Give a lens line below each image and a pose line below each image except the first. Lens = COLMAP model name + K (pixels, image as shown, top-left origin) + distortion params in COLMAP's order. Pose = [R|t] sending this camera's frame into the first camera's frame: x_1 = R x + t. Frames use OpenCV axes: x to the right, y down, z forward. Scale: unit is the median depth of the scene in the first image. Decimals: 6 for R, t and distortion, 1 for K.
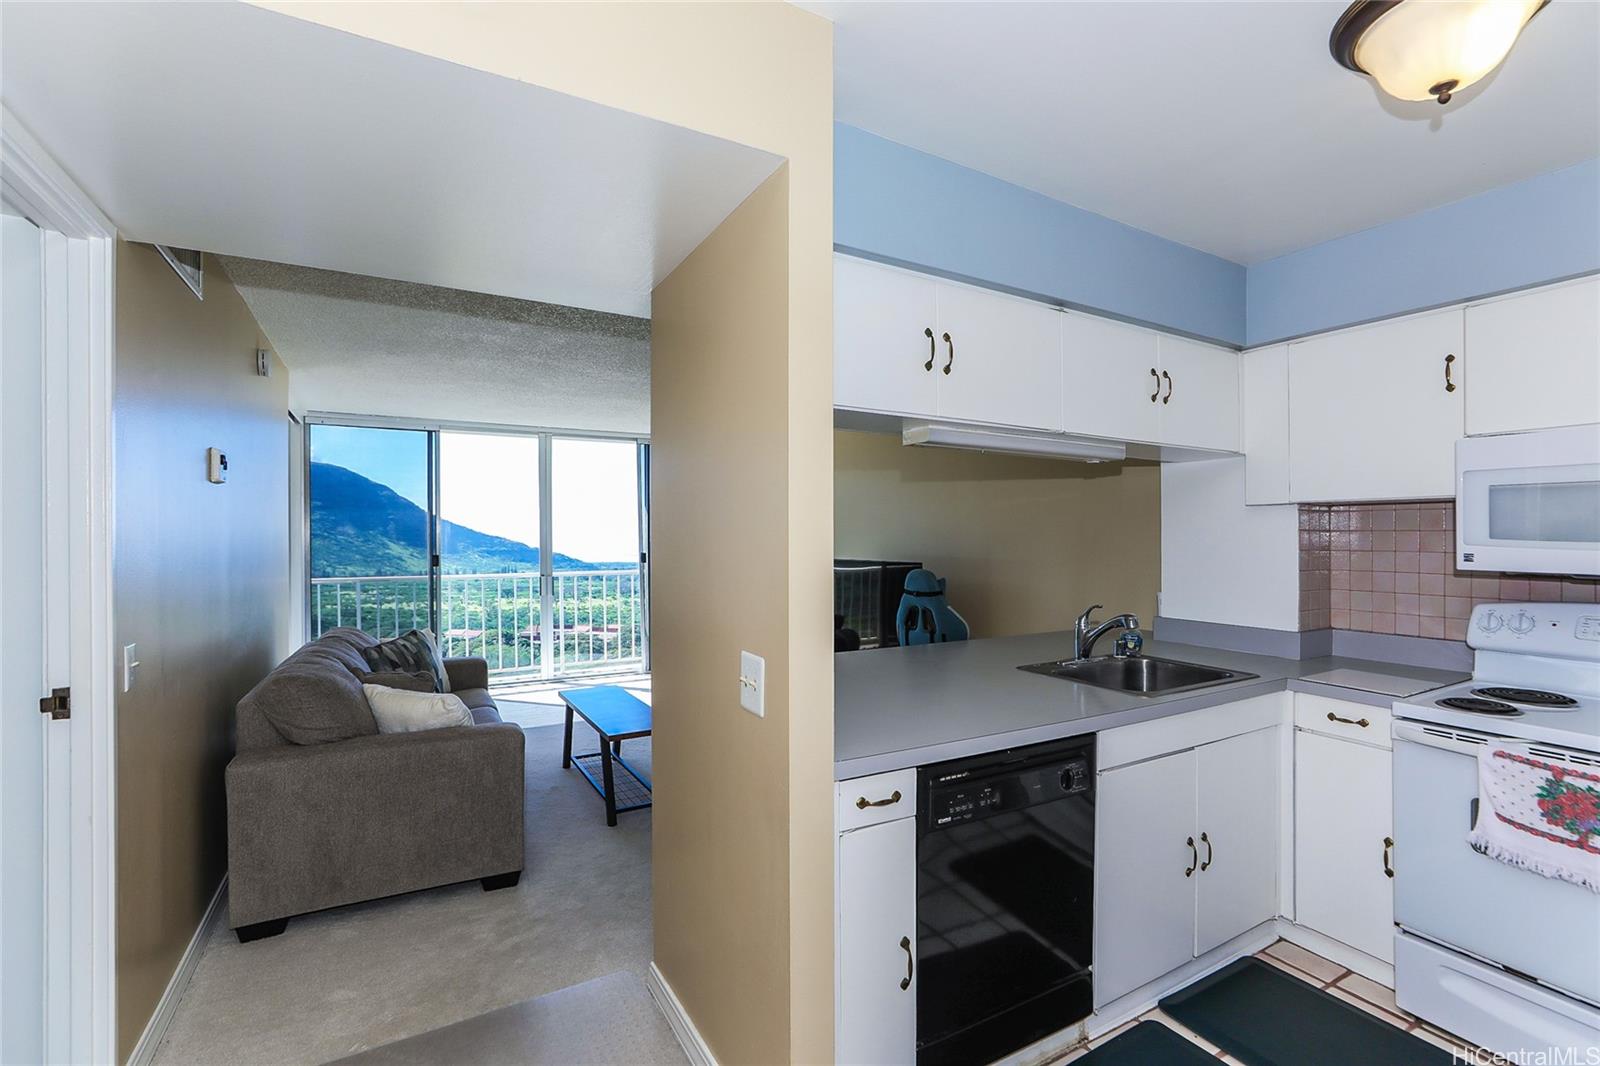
lens RADIAL K [[722.7, 0, 810.8], [0, 722.7, 532.6], [0, 0, 1]] dist [0.005638, 0.000161]
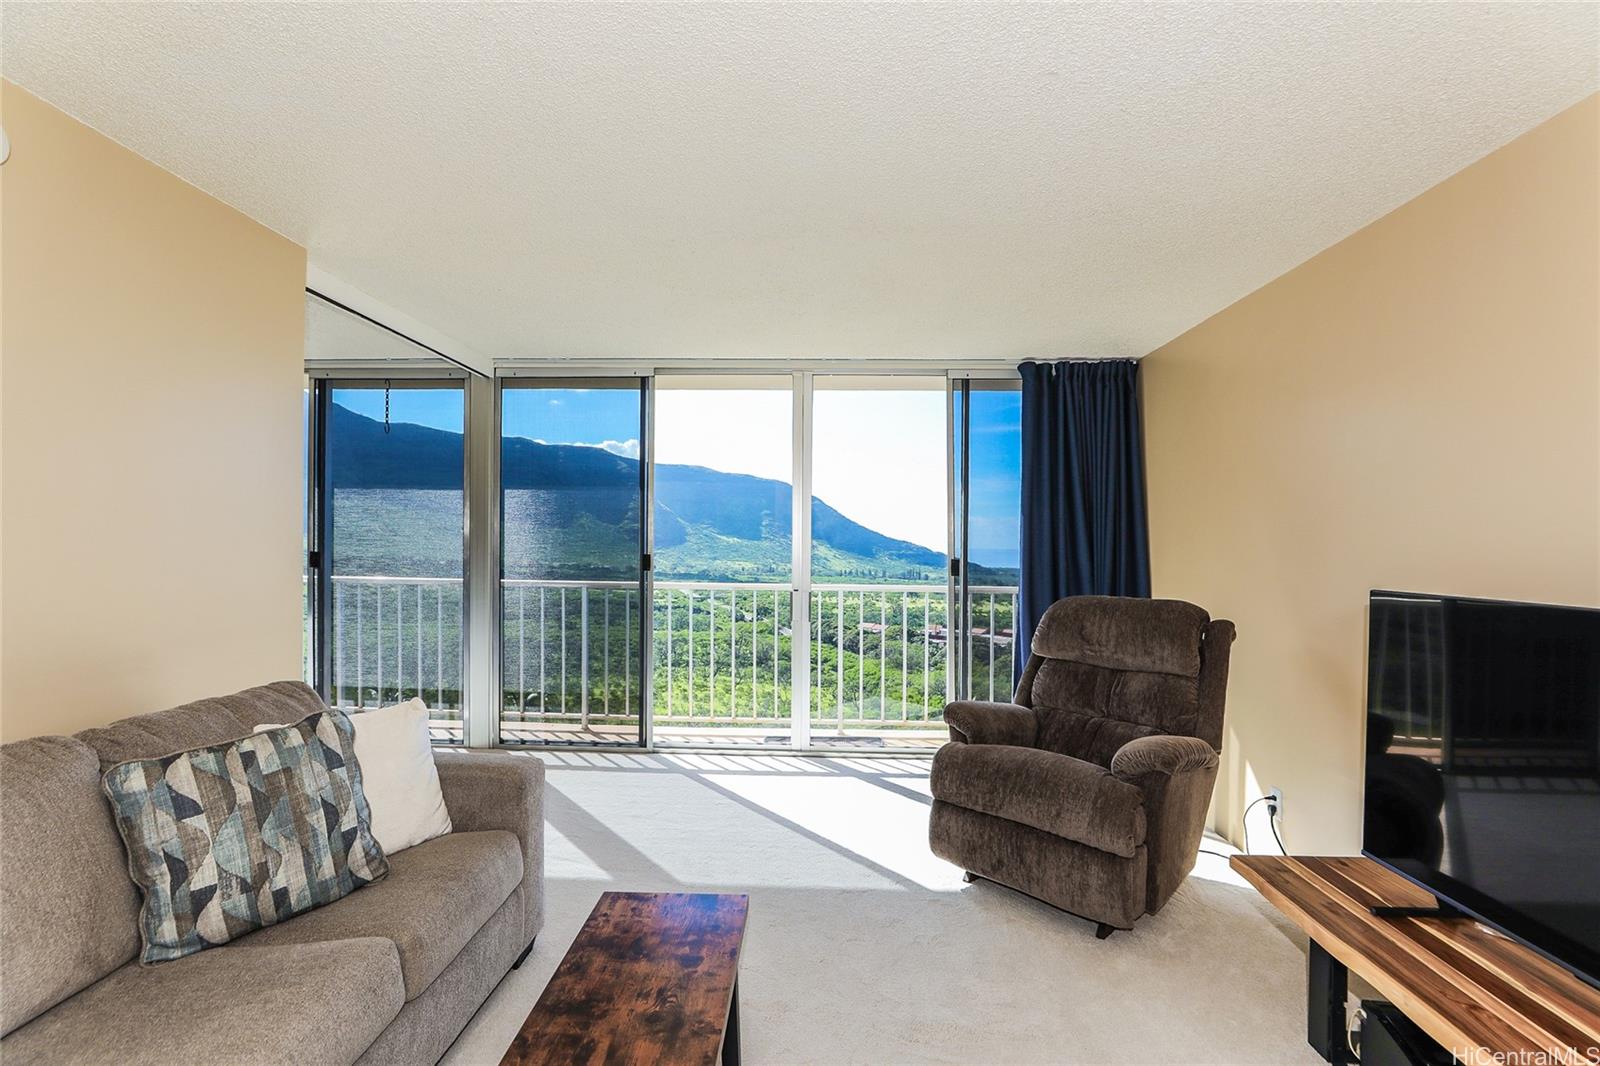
lens RADIAL K [[695.7, 0, 801.2], [0, 695.7, 538.0], [0, 0, 1]] dist [-0.003781, -0.000185]
pose [[0.846806, 0.011239, -0.531783, -0.007210], [-0.012260, 0.999924, 0.001609, 0.002485], [0.531761, 0.005157, 0.846879, 0.098184]]
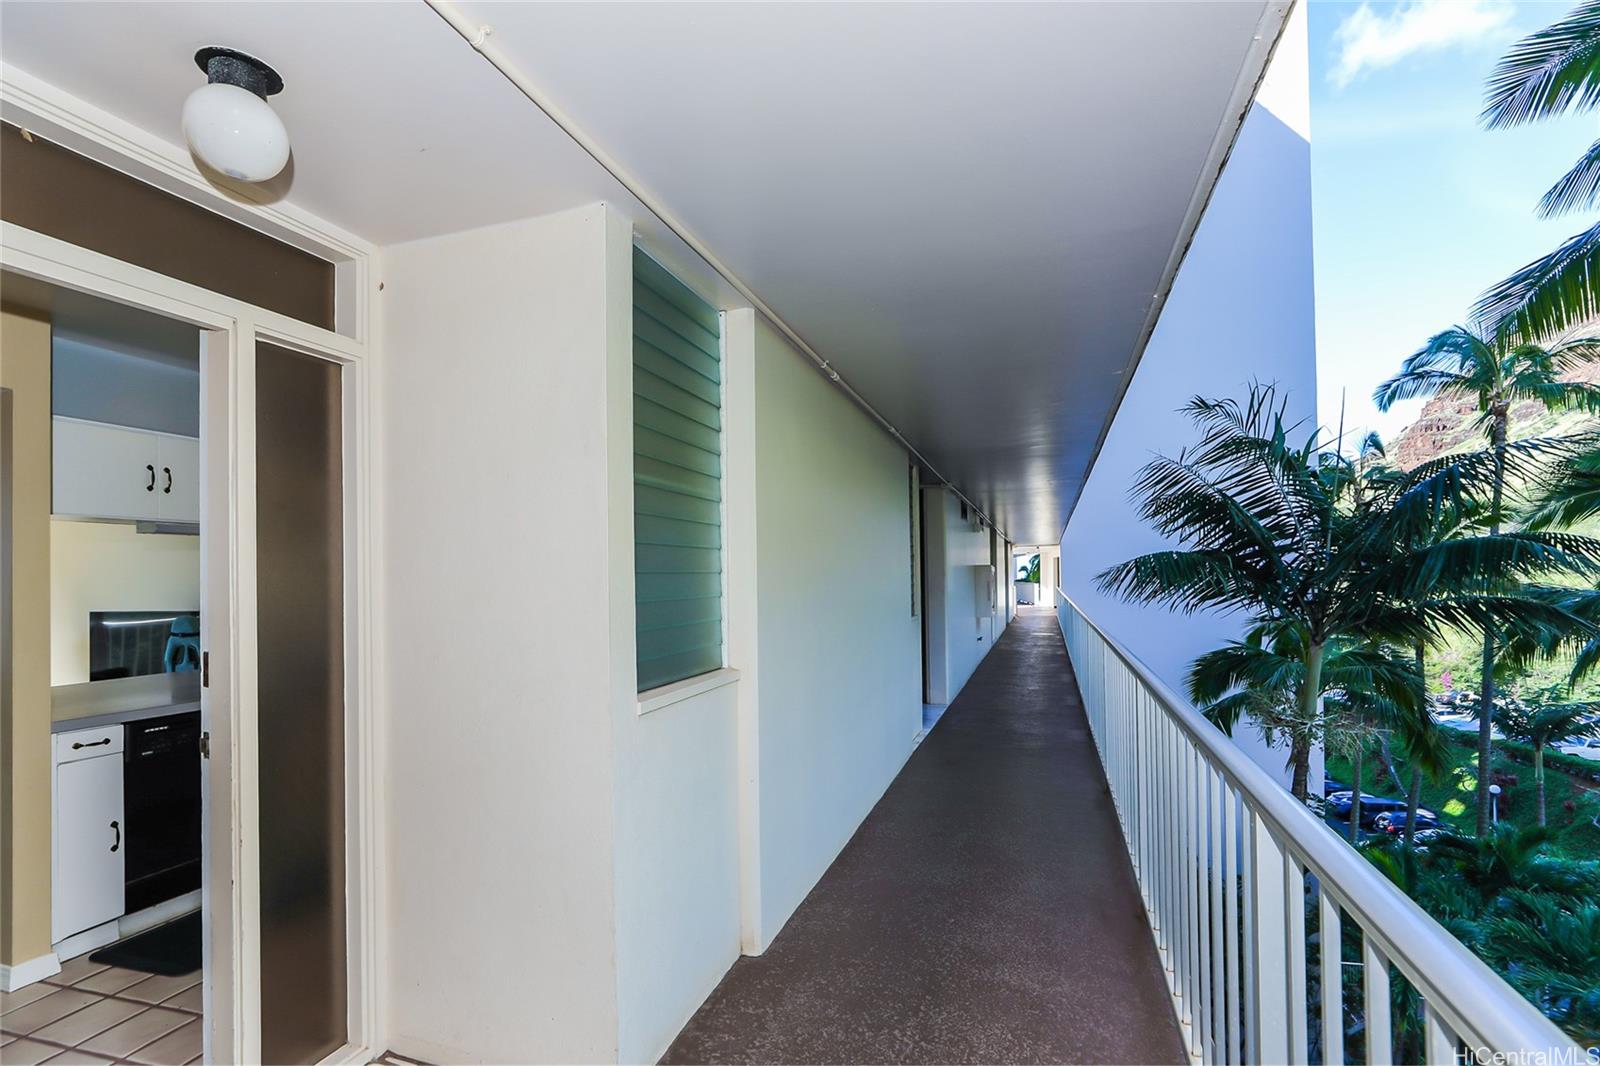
lens RADIAL K [[722.7, 0, 823.6], [0, 722.7, 565.9], [0, 0, 1]] dist [0.005638, 0.000161]
pose [[0.723272, -0.002133, 0.690560, 0.130384], [0.013450, 0.999849, -0.010998, -0.016849], [-0.690432, 0.017243, 0.723192, -1.228508]]
